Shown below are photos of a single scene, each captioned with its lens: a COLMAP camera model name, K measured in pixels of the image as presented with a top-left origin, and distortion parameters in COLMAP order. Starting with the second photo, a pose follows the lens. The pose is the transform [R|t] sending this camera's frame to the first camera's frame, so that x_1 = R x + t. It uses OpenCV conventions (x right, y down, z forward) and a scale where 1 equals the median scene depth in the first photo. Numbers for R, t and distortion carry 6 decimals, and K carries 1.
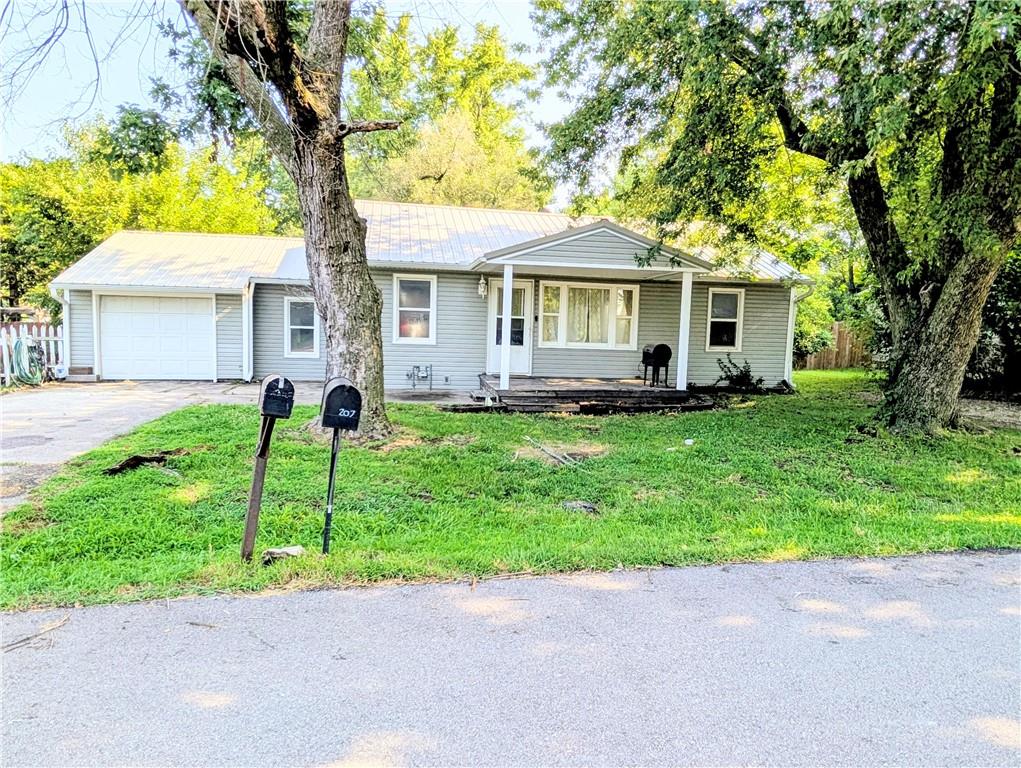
lens RADIAL K [[395.7, 0, 510.9], [0, 395.7, 381.5], [0, 0, 1]] dist [0.000718, 0.000445]
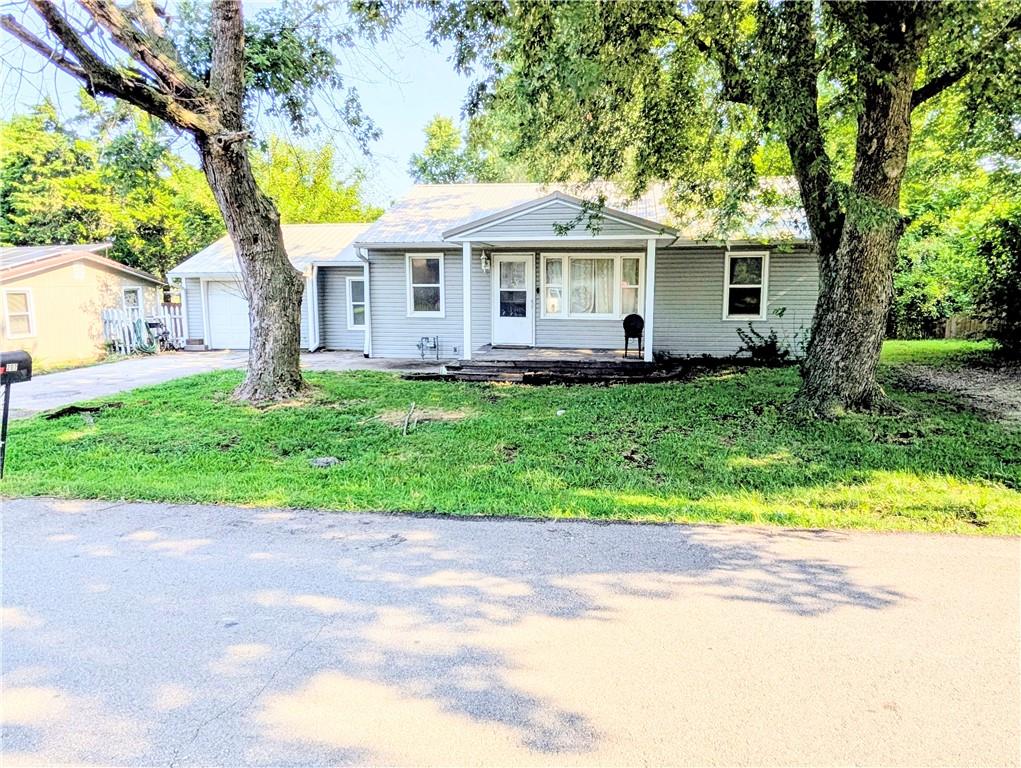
lens RADIAL K [[395.7, 0, 574.2], [0, 395.7, 361.0], [0, 0, 1]] dist [0.000718, 0.000445]
pose [[0.978989, 0.008611, -0.203734, 0.375941], [-0.003429, 0.999662, 0.025772, -0.003079], [0.203887, -0.024531, 0.978687, 0.010796]]
